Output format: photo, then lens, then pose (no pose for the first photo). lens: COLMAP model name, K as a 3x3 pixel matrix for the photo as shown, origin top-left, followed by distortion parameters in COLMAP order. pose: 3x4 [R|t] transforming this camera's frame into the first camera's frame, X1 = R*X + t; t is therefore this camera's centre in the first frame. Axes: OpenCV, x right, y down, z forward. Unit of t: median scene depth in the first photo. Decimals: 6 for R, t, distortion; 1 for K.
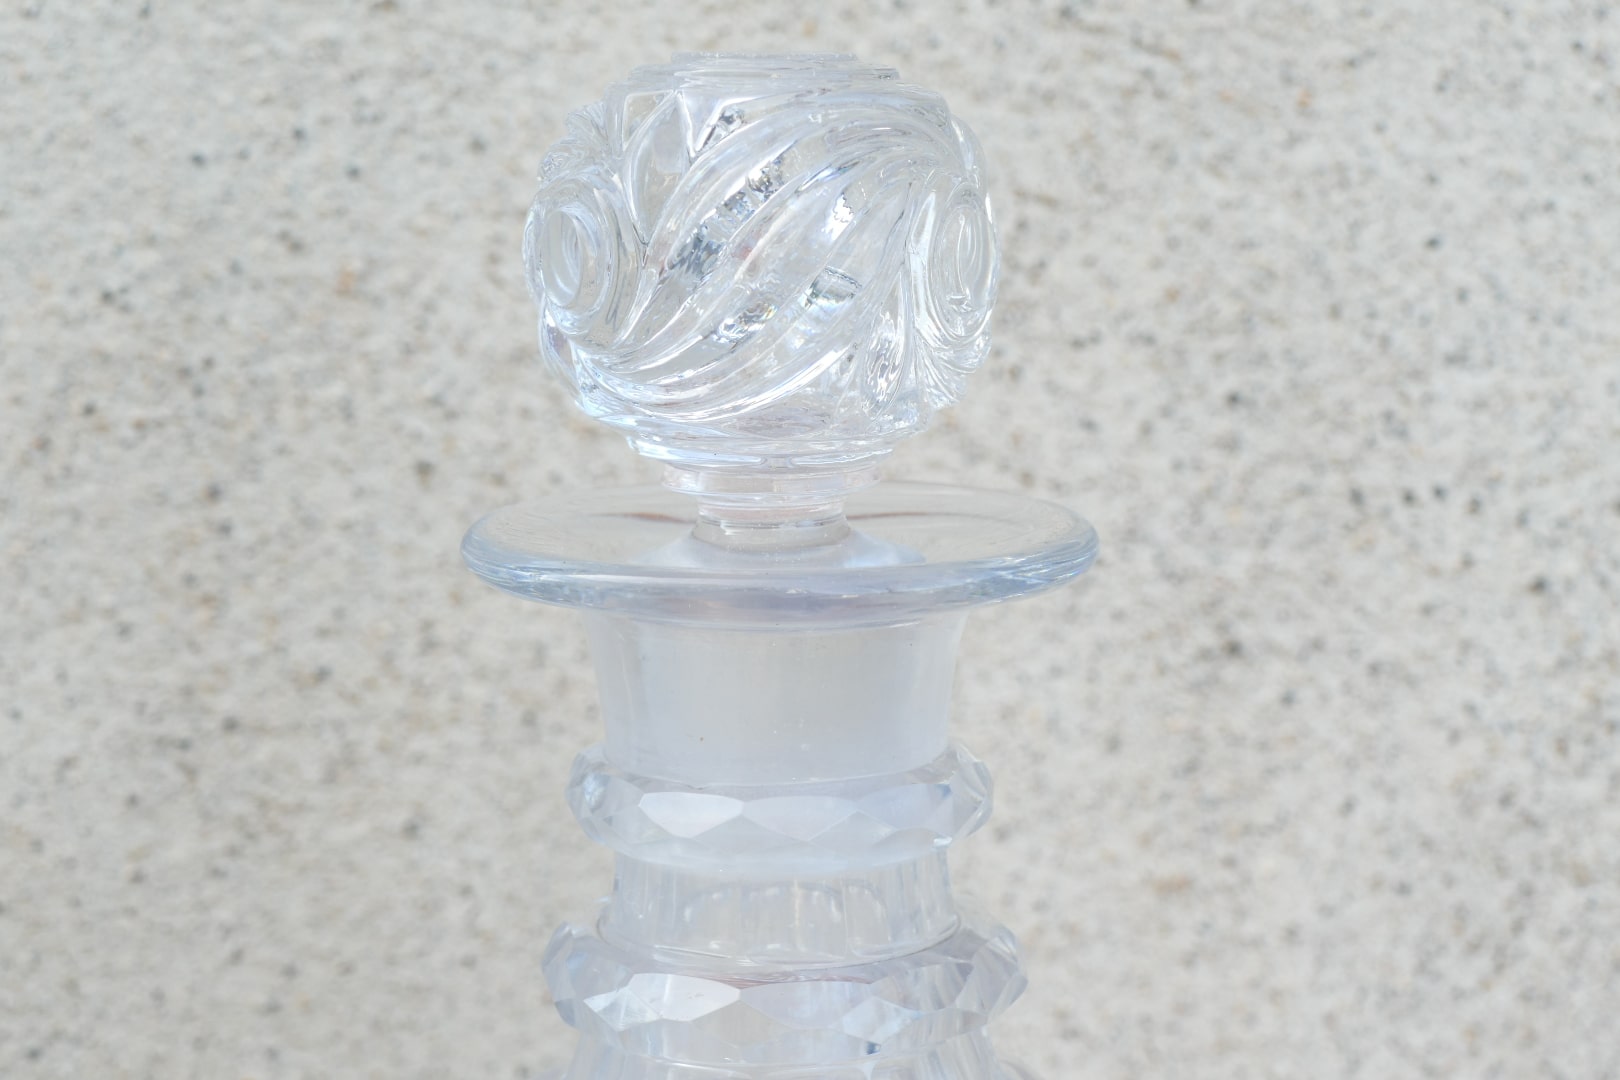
lens RADIAL K [[4054.0, 0, 806.3], [0, 4054.0, 540.6], [0, 0, 1]] dist [-0.209162, 0.000000]
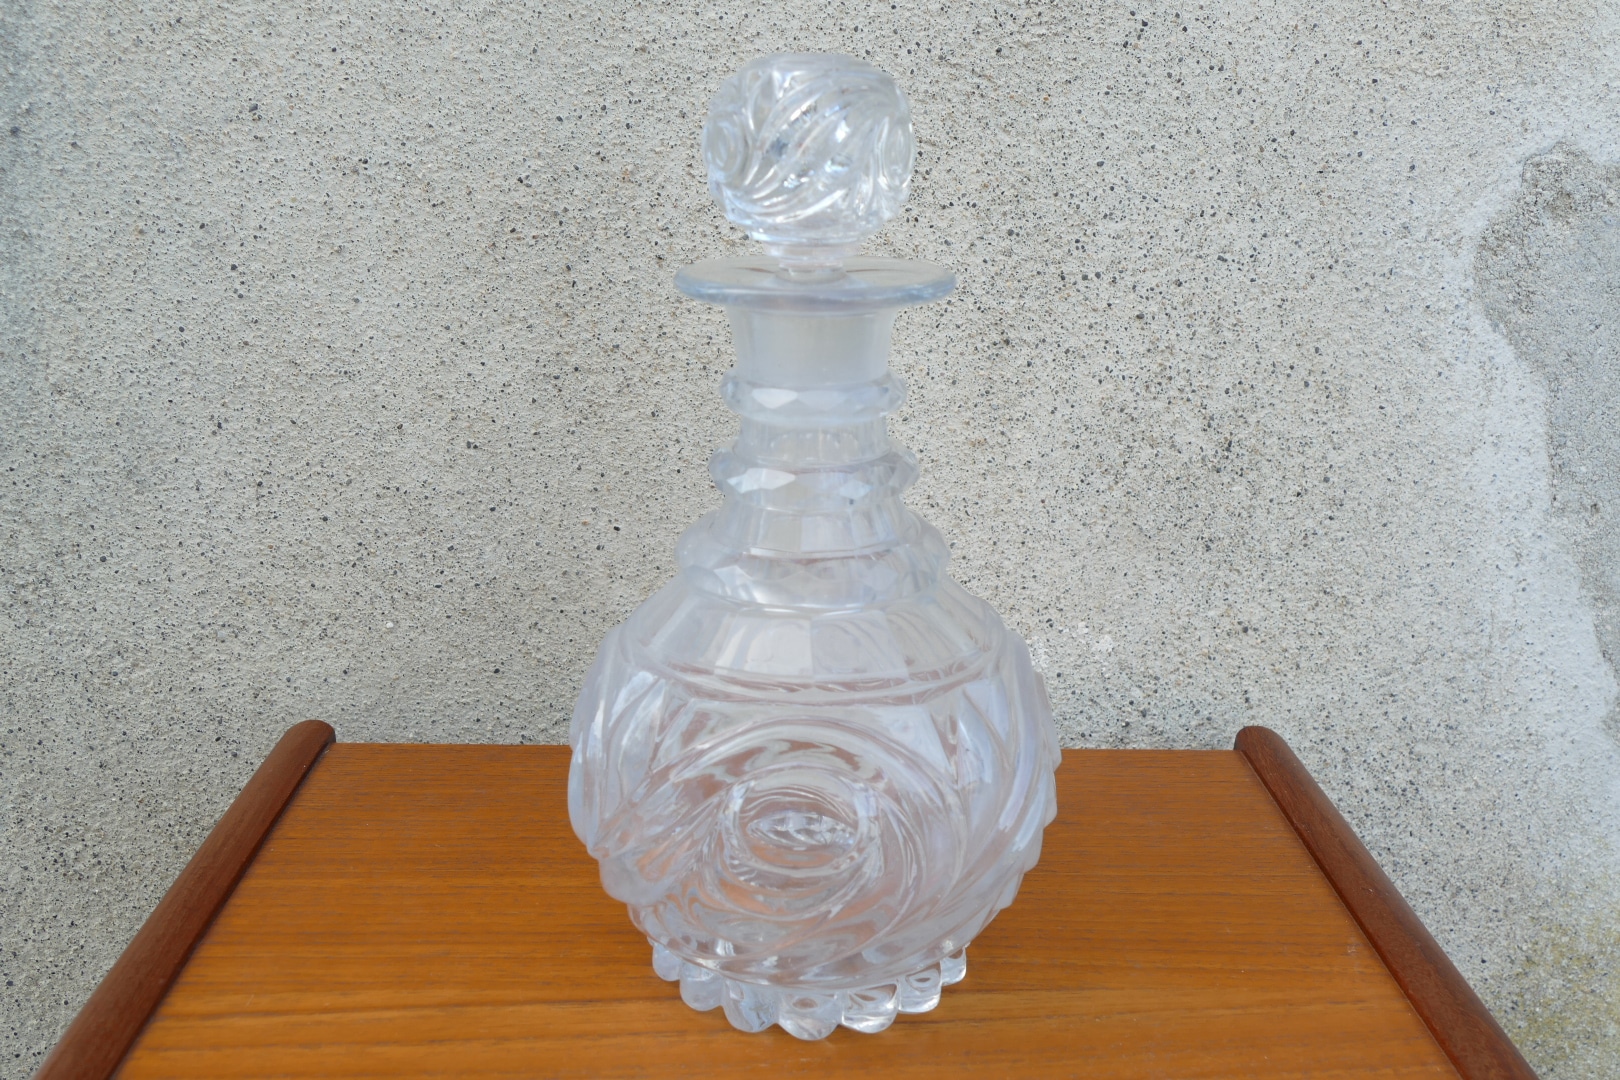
lens RADIAL K [[1453.7, 0, 811.2], [0, 1453.7, 596.9], [0, 0, 1]] dist [0.011316, 0.054846]
pose [[0.999893, 0.014561, 0.001401, -0.006207], [-0.014600, 0.987414, 0.157483, 0.041696], [0.000909, -0.157487, 0.987521, 0.148984]]
